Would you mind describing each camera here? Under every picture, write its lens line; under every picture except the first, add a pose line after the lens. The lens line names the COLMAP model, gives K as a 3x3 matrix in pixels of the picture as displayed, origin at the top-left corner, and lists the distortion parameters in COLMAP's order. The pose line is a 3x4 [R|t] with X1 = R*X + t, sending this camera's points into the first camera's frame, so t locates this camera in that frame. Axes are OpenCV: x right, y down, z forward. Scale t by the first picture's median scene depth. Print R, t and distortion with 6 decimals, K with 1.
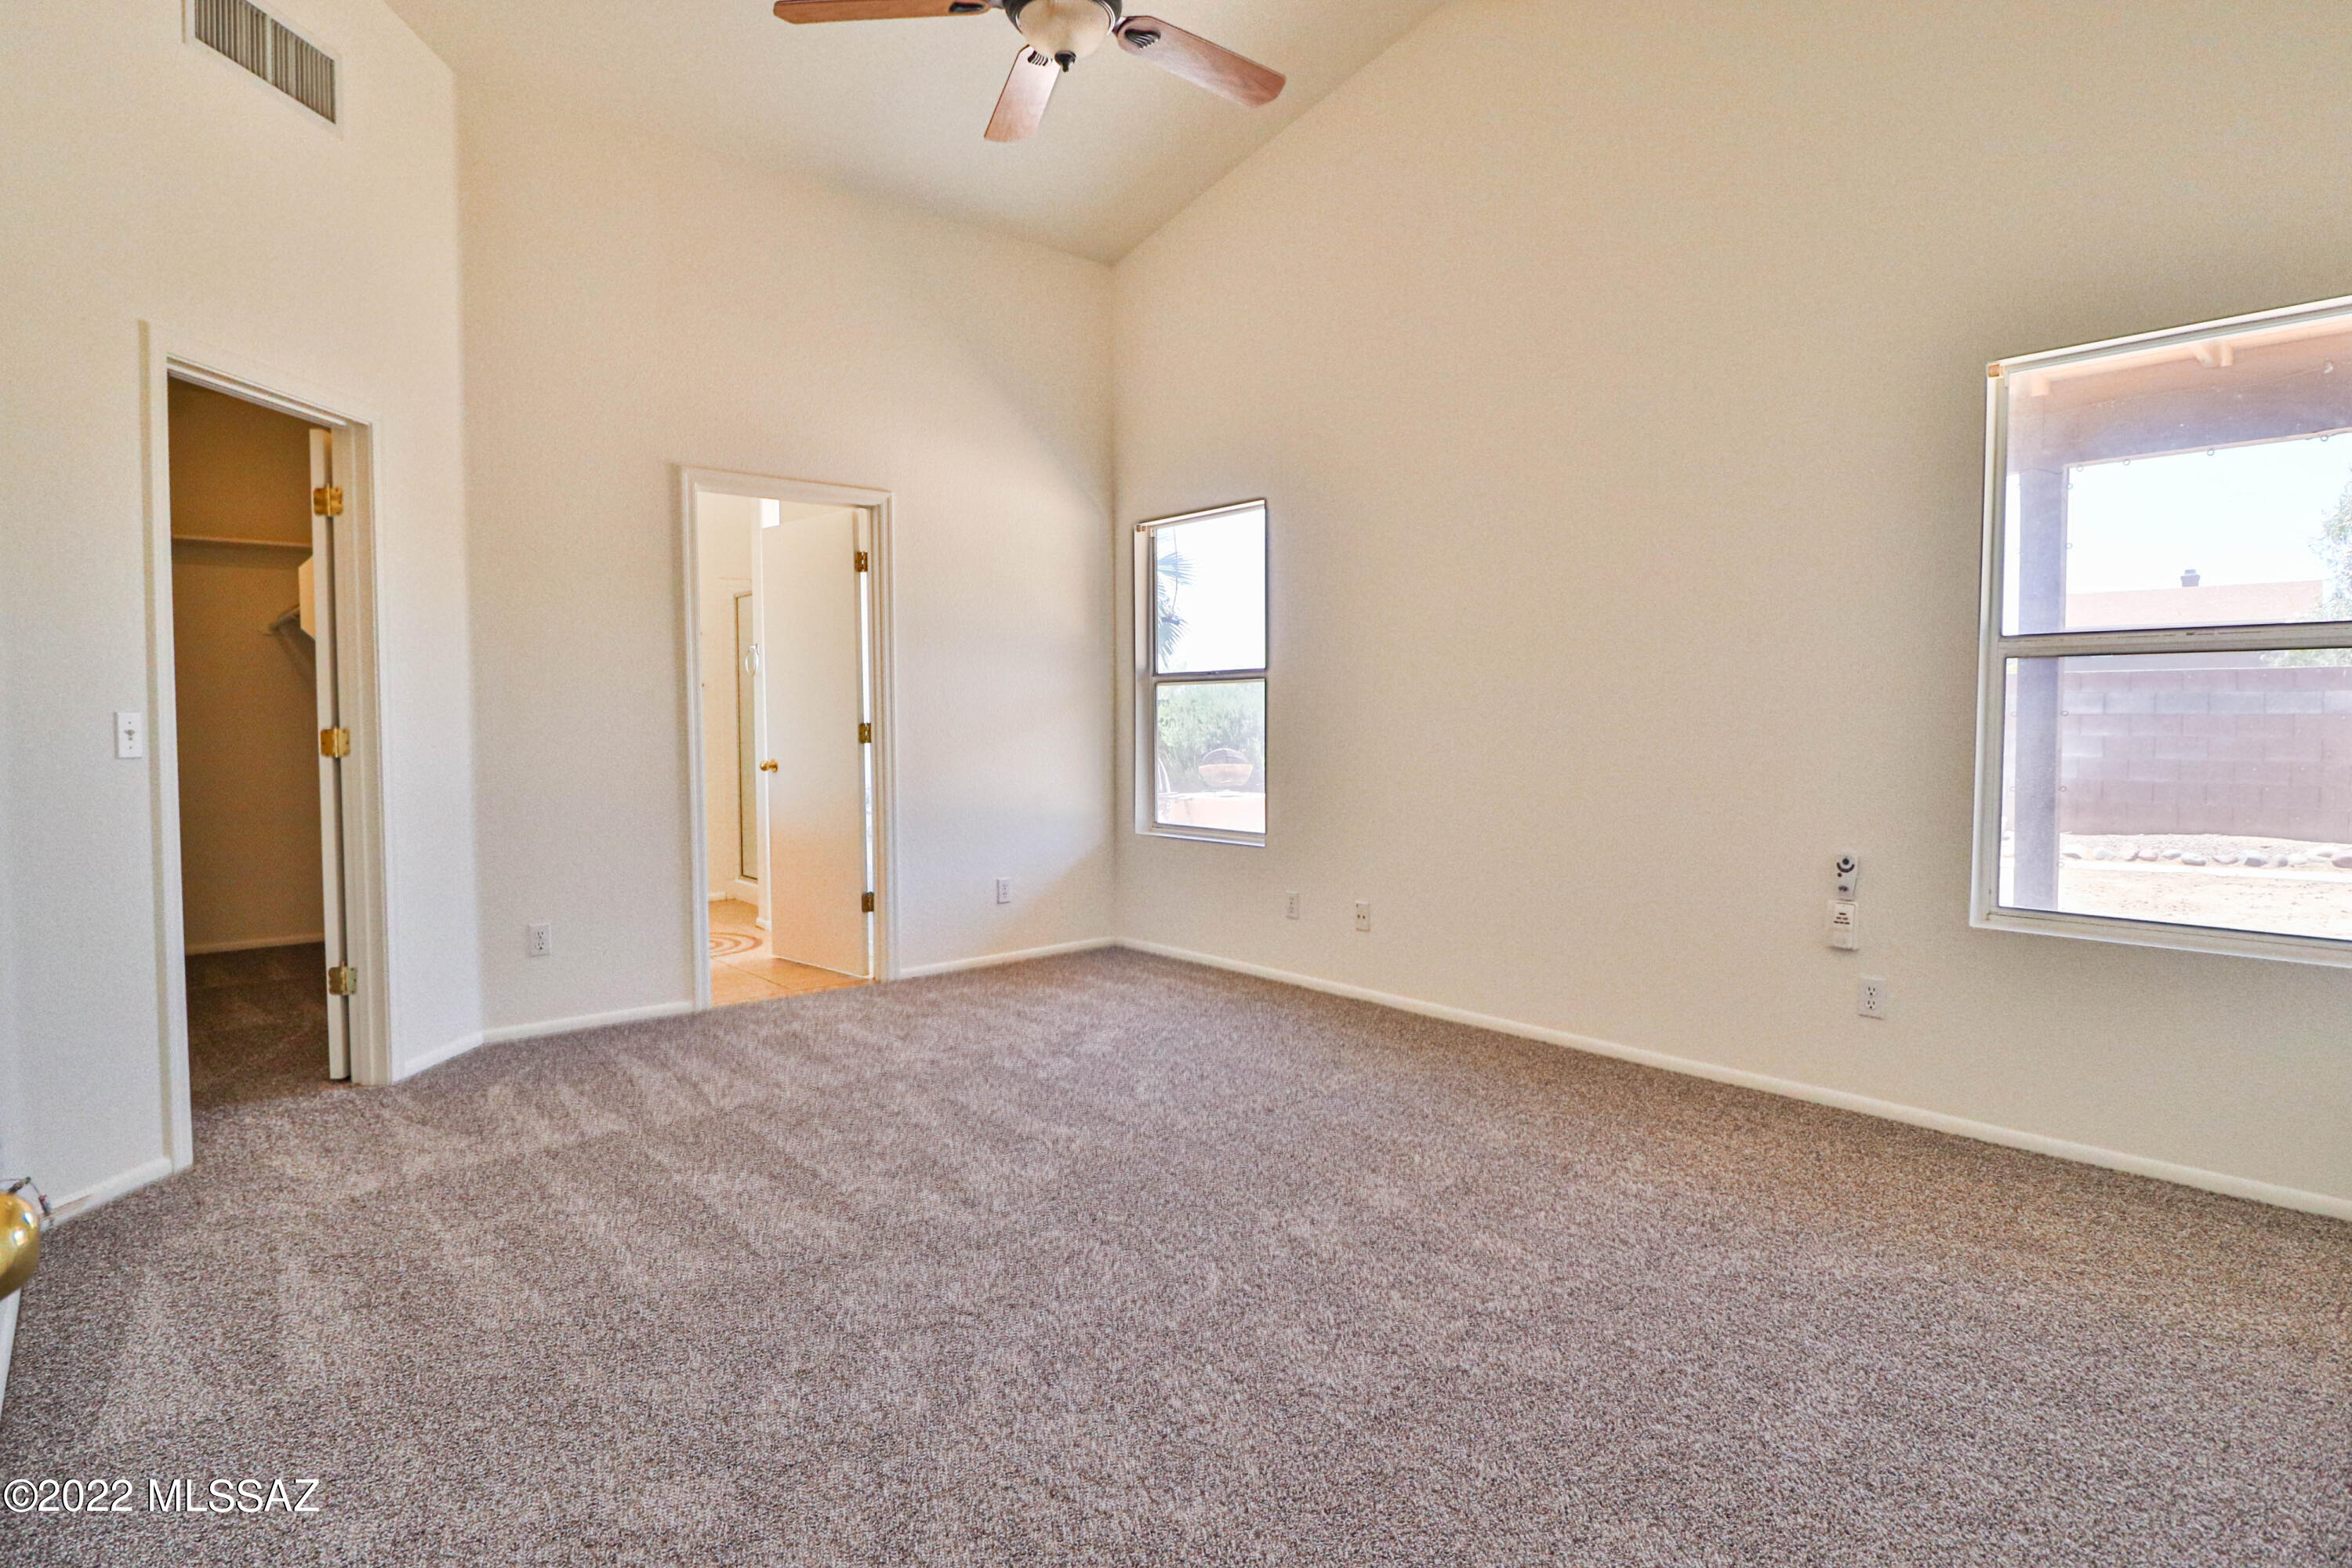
lens RADIAL K [[1231.5, 0, 1171.8], [0, 1231.5, 776.4], [0, 0, 1]] dist [-0.001329, -0.000600]
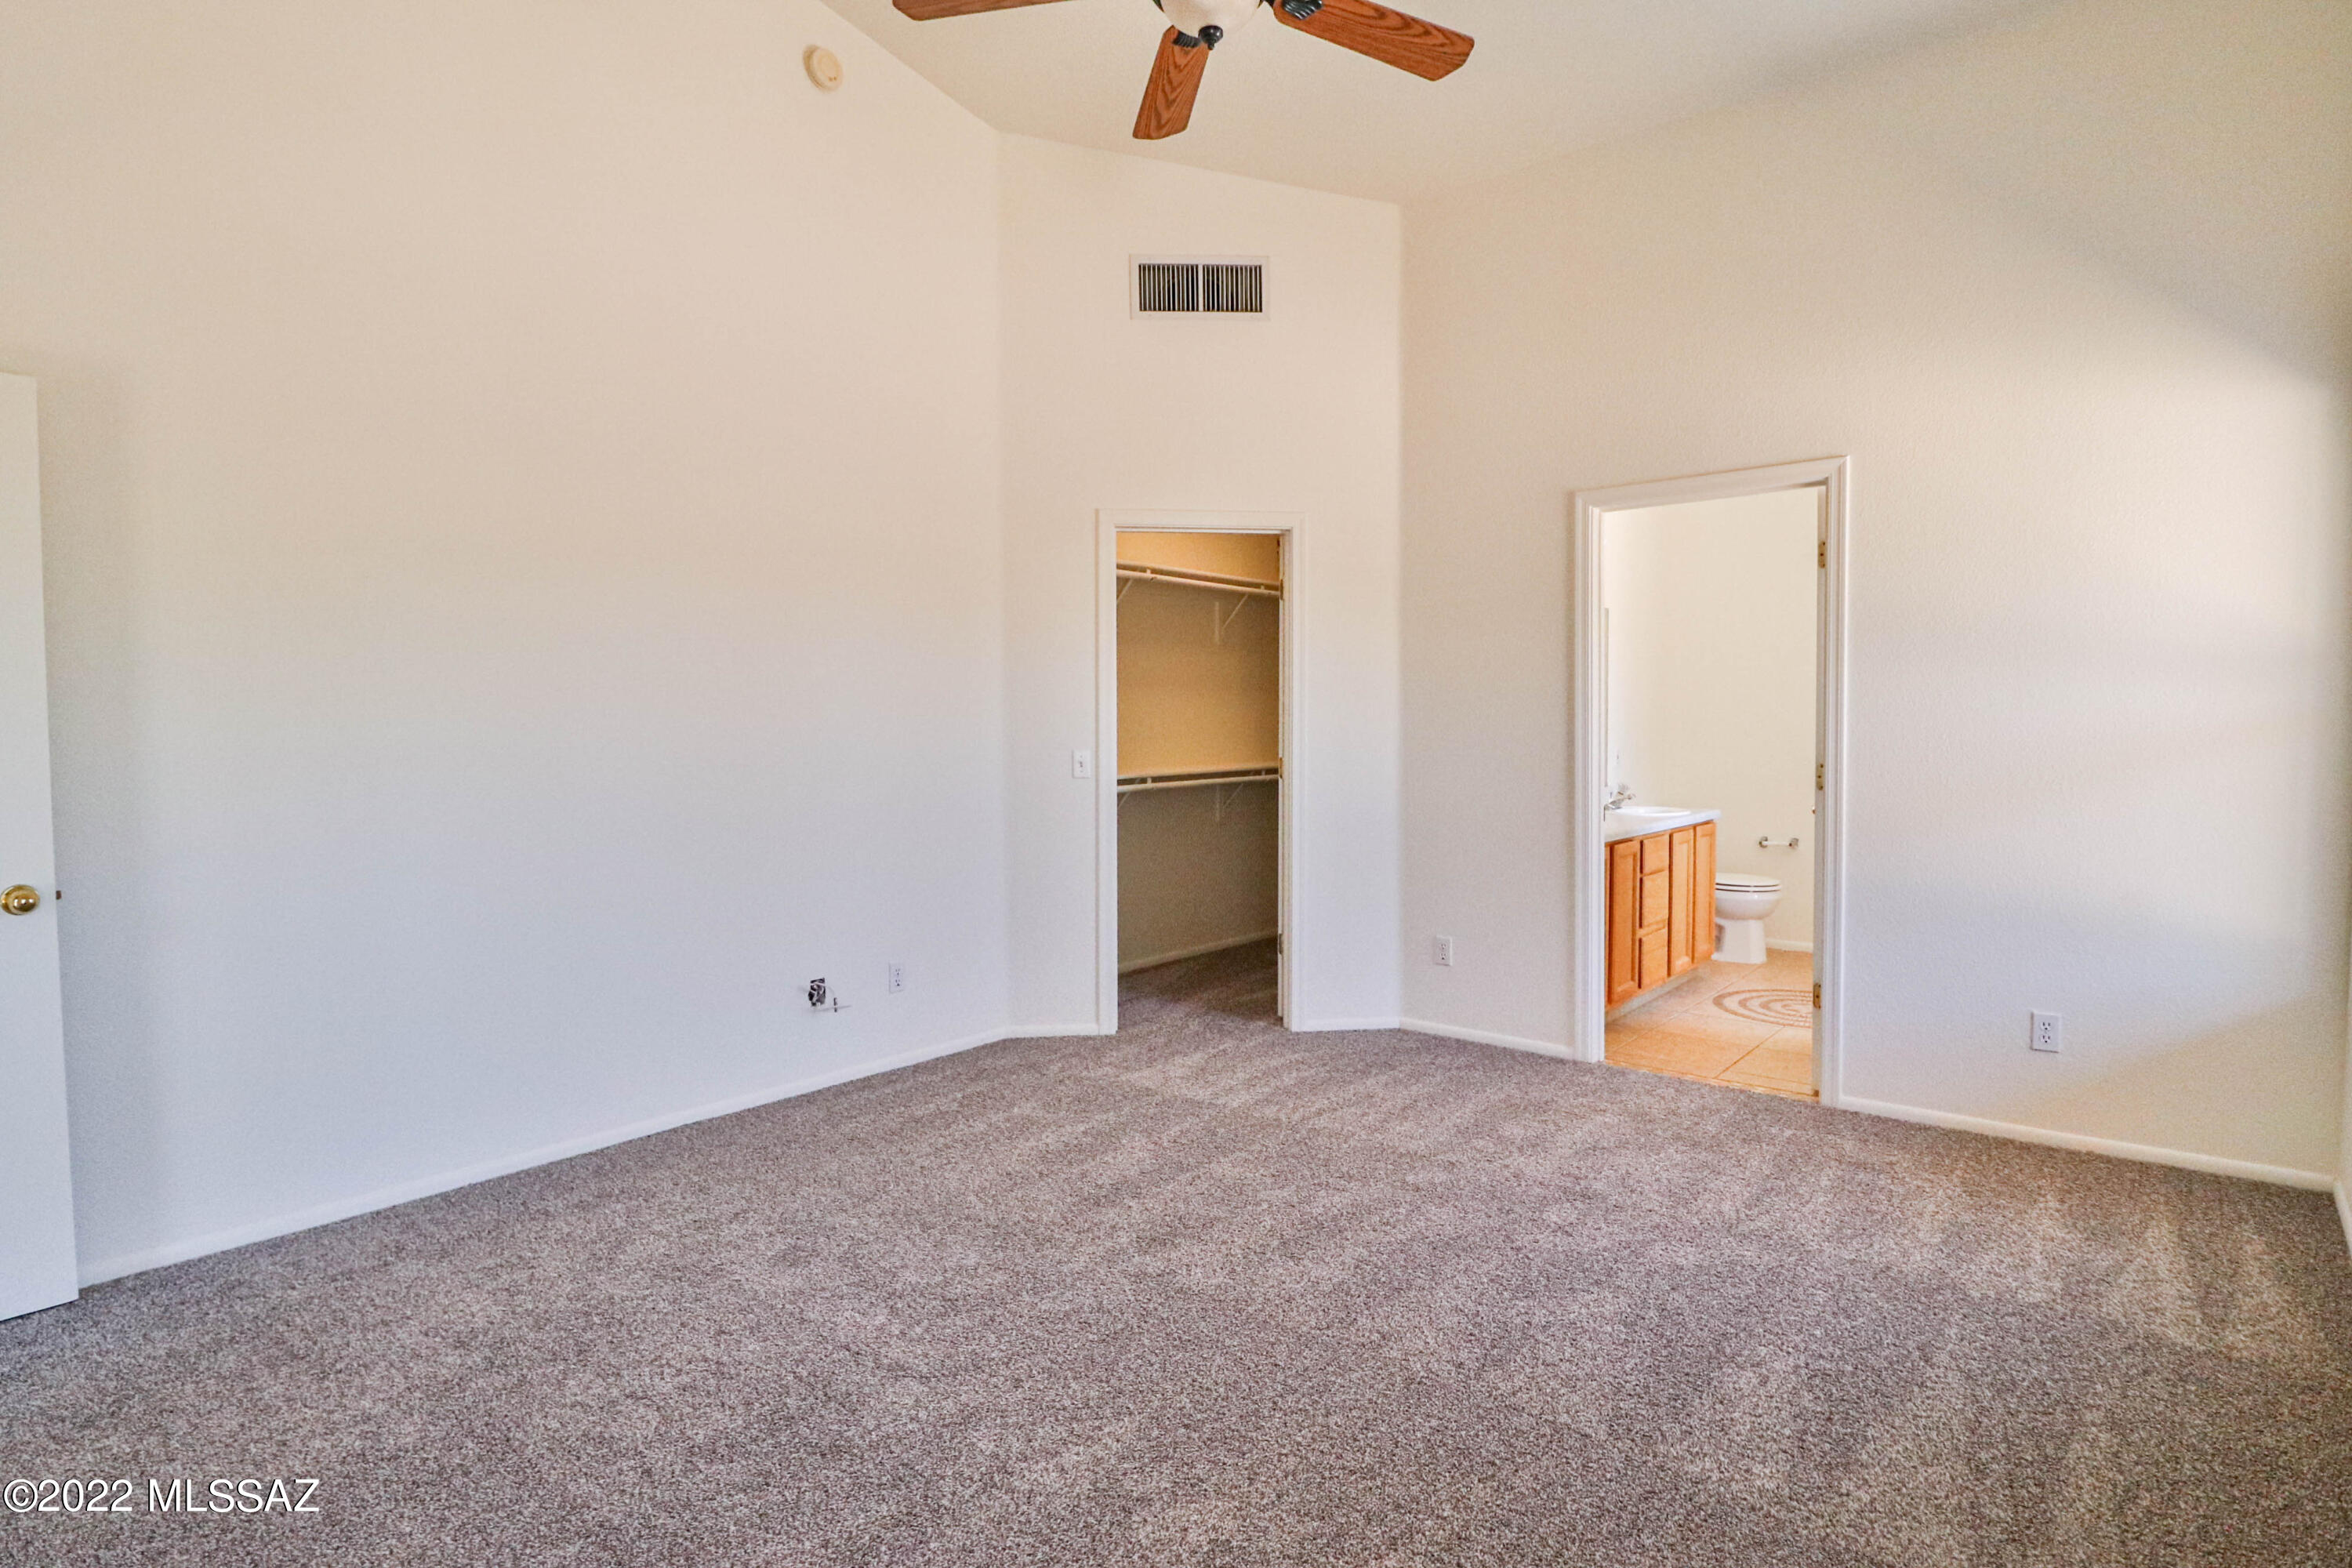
lens RADIAL K [[1231.5, 0, 1171.8], [0, 1231.5, 776.4], [0, 0, 1]] dist [-0.001329, -0.000600]
pose [[0.151100, 0.041925, -0.987629, 0.561068], [-0.047665, 0.998247, 0.035084, -0.053582], [0.987369, 0.041774, 0.152833, 0.603037]]
